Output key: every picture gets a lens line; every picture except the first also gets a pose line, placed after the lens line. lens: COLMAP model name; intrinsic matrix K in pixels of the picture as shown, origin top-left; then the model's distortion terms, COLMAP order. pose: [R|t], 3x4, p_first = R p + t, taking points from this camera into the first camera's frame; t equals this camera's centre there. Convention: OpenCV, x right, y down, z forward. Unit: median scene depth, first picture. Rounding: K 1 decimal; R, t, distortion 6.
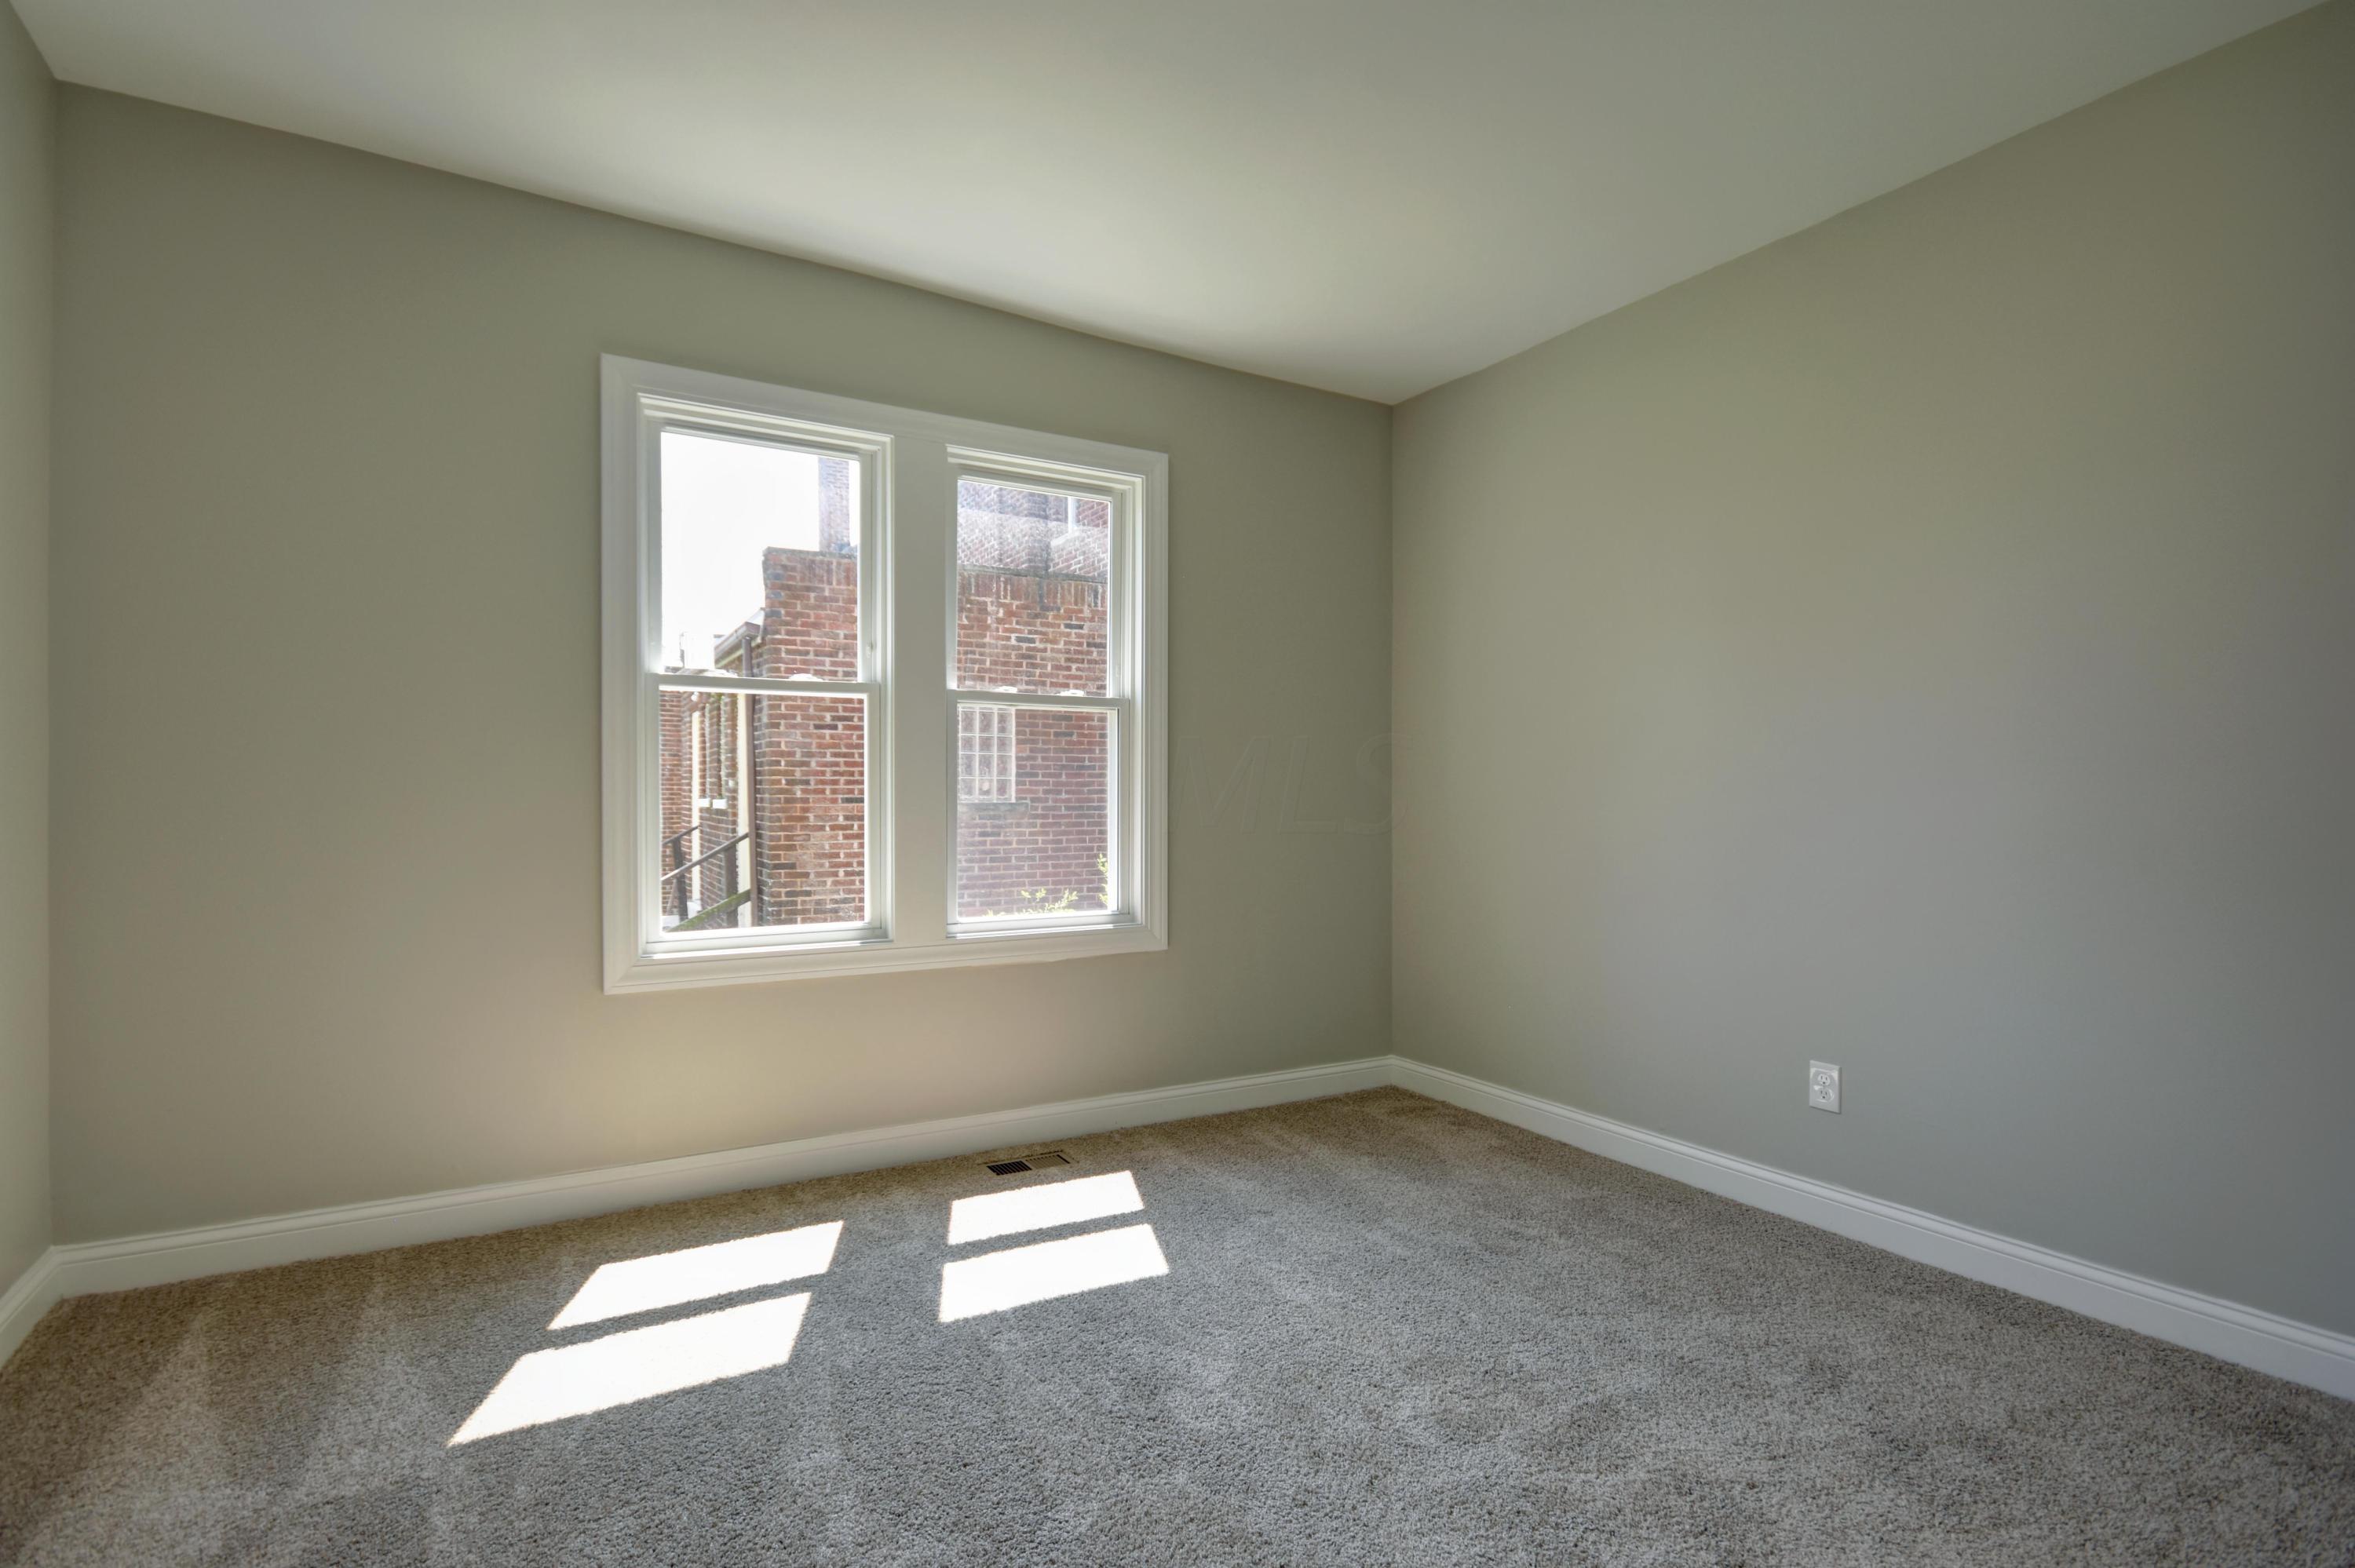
lens RADIAL K [[1135.3, 0, 1174.1], [0, 1135.3, 797.1], [0, 0, 1]] dist [0.006981, 0.000545]
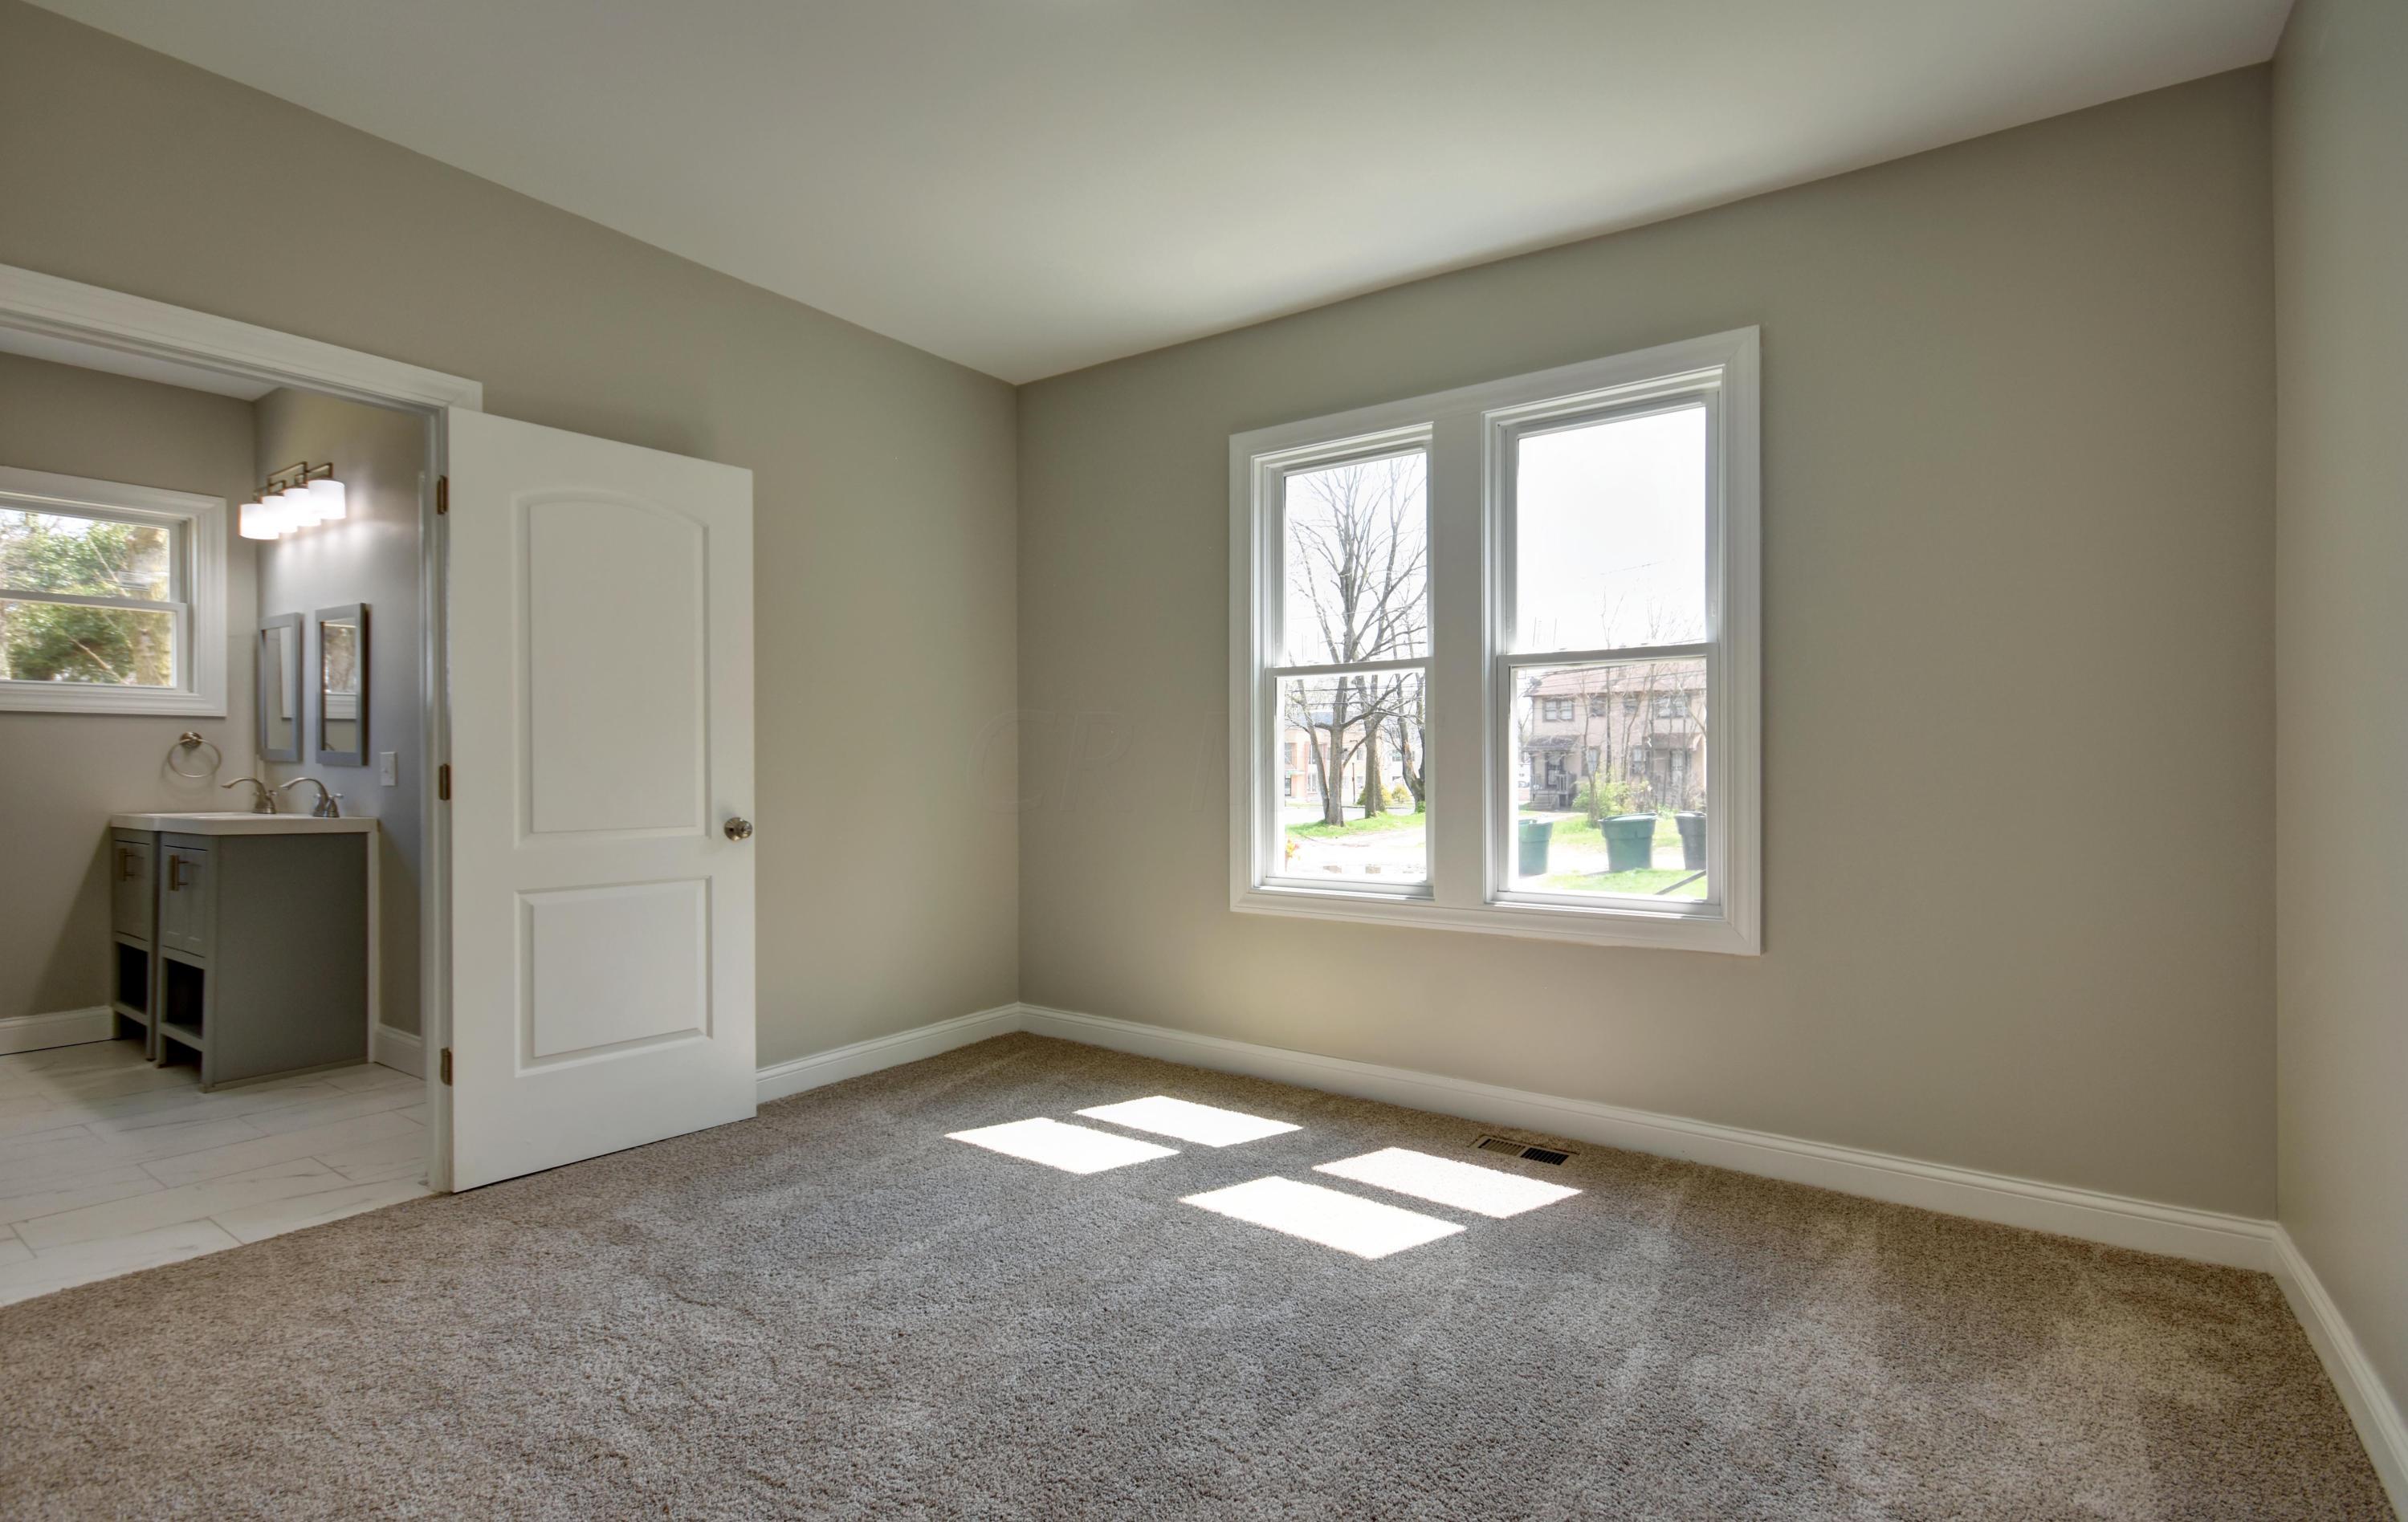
lens RADIAL K [[1138.6, 0, 1200.6], [0, 1138.6, 763.6], [0, 0, 1]] dist [0.000377, 0.000201]
pose [[0.391626, -0.007233, -0.920096, 0.707908], [0.003405, 0.999974, -0.006411, 0.007831], [0.920118, -0.000622, 0.391640, 0.428462]]
